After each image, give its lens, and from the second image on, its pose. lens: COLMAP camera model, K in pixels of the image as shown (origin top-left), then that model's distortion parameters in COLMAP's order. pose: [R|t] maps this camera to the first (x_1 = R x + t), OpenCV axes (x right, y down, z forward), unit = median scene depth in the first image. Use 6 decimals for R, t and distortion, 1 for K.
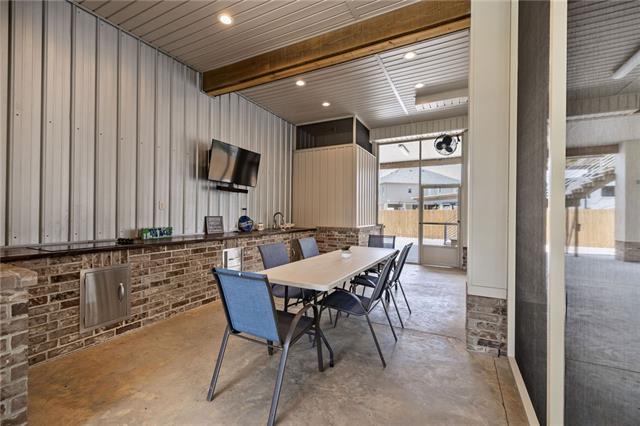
lens RADIAL K [[270.7, 0, 318.9], [0, 270.7, 213.5], [0, 0, 1]] dist [-0.000925, -0.000260]
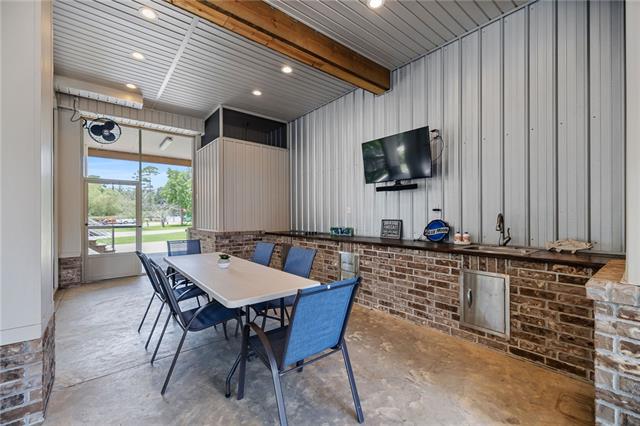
lens RADIAL K [[270.7, 0, 316.6], [0, 270.7, 215.4], [0, 0, 1]] dist [-0.000925, -0.000260]
pose [[-0.395655, -0.012276, -0.918317, 0.582140], [-0.000645, 0.999914, -0.013089, 0.008740], [0.918399, -0.004586, -0.395629, 1.209005]]
